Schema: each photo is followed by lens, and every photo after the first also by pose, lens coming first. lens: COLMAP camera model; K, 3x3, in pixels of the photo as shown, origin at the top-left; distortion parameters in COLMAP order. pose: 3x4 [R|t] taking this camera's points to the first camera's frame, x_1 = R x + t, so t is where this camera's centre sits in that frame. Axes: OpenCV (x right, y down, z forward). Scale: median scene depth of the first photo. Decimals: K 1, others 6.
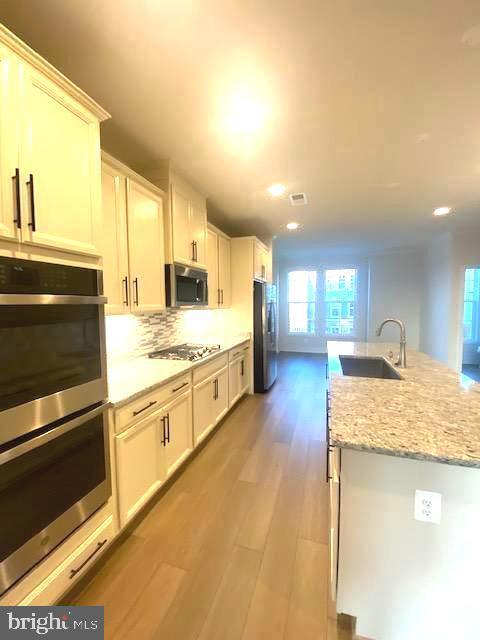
lens RADIAL K [[259.8, 0, 238.3], [0, 259.8, 317.4], [0, 0, 1]] dist [0.029883, -0.023731]
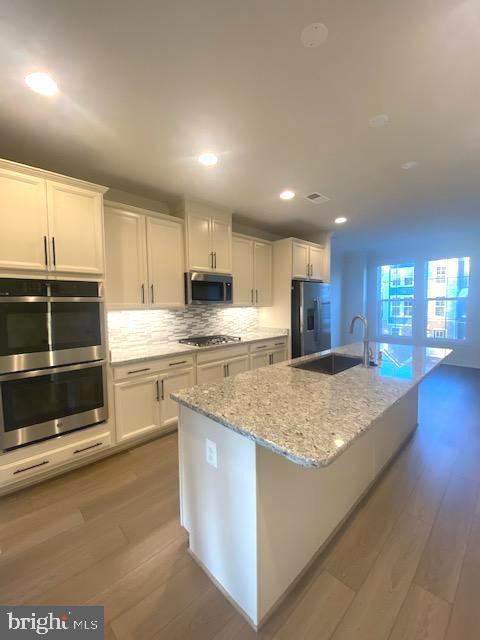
lens RADIAL K [[259.8, 0, 238.3], [0, 259.8, 317.4], [0, 0, 1]] dist [0.029883, -0.023731]
pose [[0.883492, 0.018693, -0.468074, 0.591938], [-0.018377, 0.999817, 0.005243, 0.013199], [0.468086, 0.003969, 0.883674, -0.045948]]
